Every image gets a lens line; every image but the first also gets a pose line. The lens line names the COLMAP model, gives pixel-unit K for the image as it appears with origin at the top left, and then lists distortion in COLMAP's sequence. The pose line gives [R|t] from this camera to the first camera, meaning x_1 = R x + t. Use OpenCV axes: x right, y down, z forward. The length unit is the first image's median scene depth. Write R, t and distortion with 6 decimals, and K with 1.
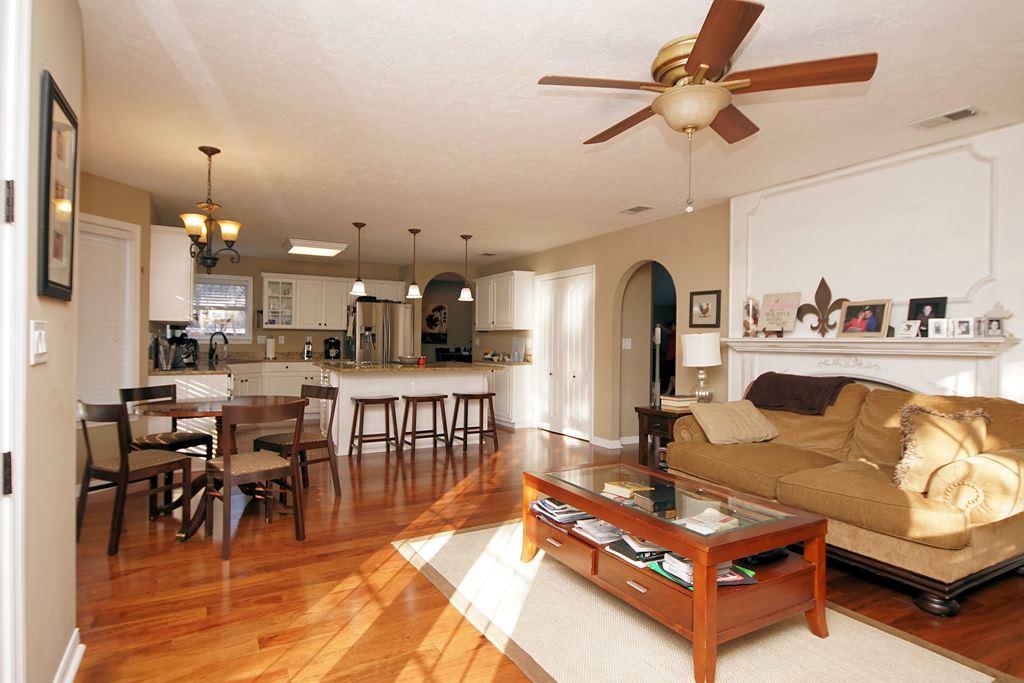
lens RADIAL K [[542.0, 0, 512.0], [0, 542.0, 341.5], [0, 0, 1]] dist [0.011624, -0.000863]
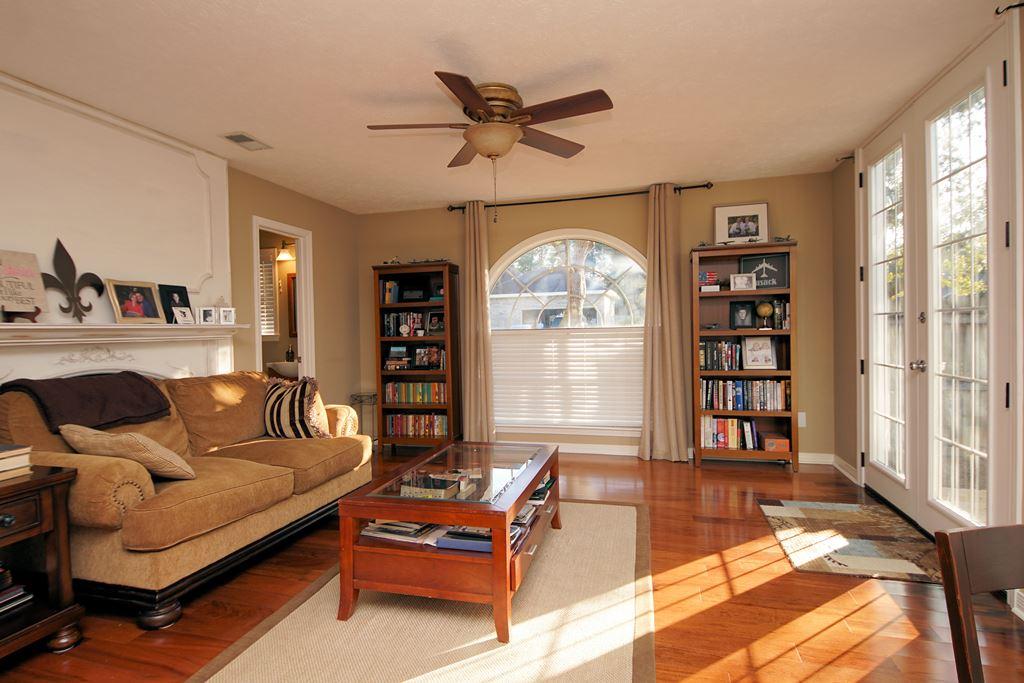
lens RADIAL K [[542.0, 0, 512.0], [0, 542.0, 341.5], [0, 0, 1]] dist [0.011624, -0.000863]
pose [[-0.700654, -0.011732, 0.713405, -0.262113], [0.010844, 0.999574, 0.027089, 0.002343], [-0.713419, 0.026716, -0.700228, 0.815952]]
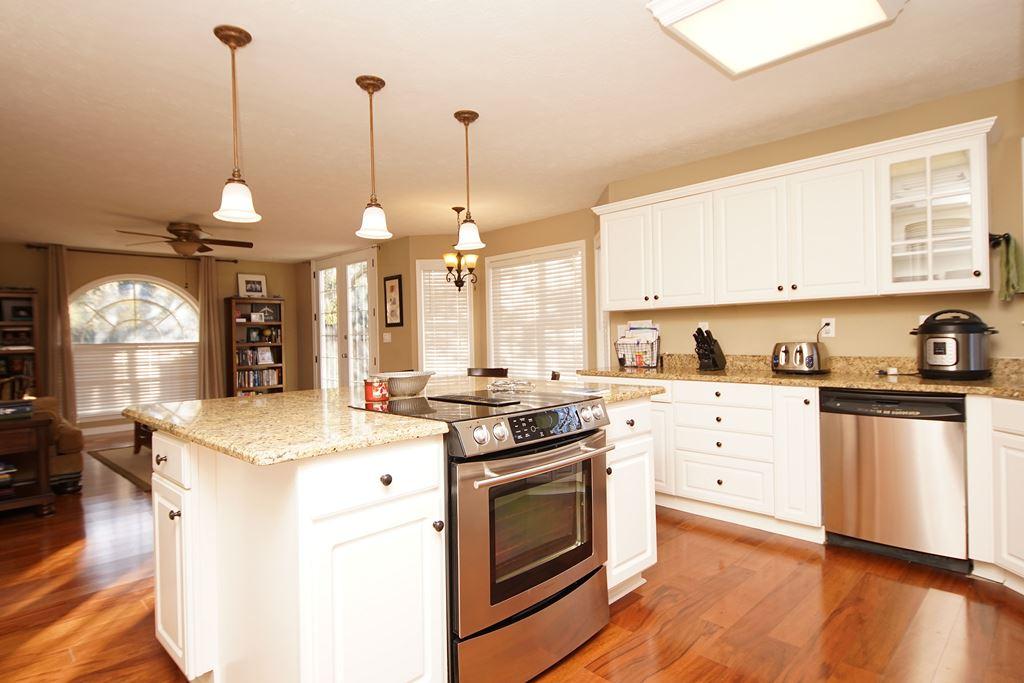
lens RADIAL K [[554.6, 0, 504.0], [0, 554.6, 340.4], [0, 0, 1]] dist [-0.004009, -0.001980]
pose [[-0.967191, 0.011204, -0.253802, -0.193144], [0.010193, 0.999934, 0.005298, 0.002238], [0.253845, 0.002537, -0.967242, 1.683069]]
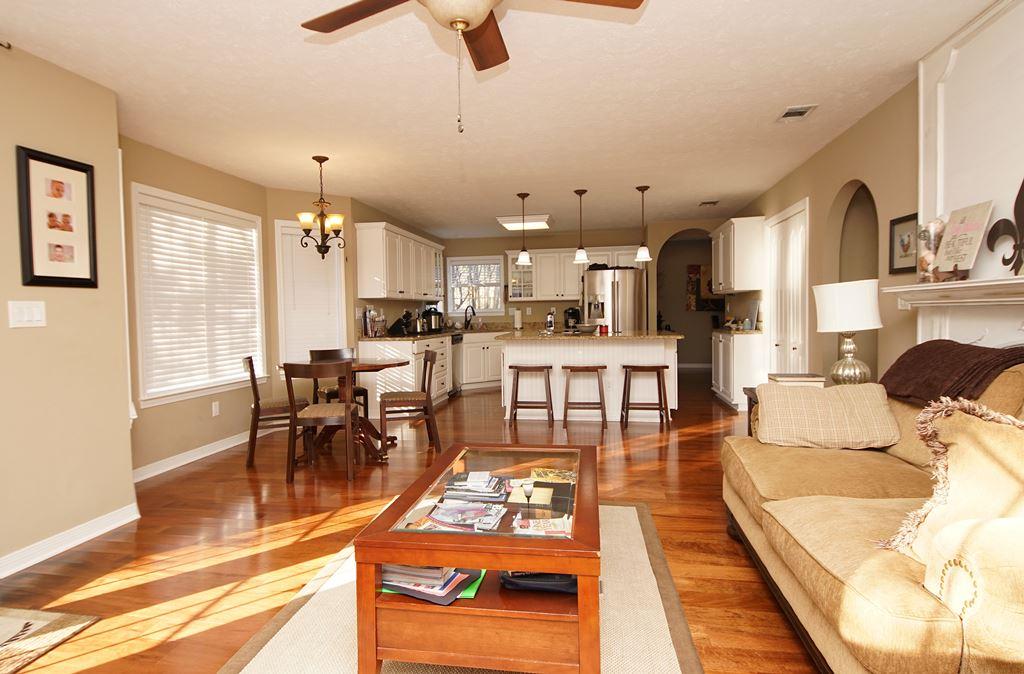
lens RADIAL K [[561.5, 0, 512.0], [0, 561.5, 337.0], [0, 0, 1]] dist [0.003438, -0.000098]
pose [[0.780825, 0.000211, -0.624749, 0.391878], [0.026767, 0.999070, 0.033791, 0.015036], [0.624176, -0.043107, 0.780094, 0.173632]]
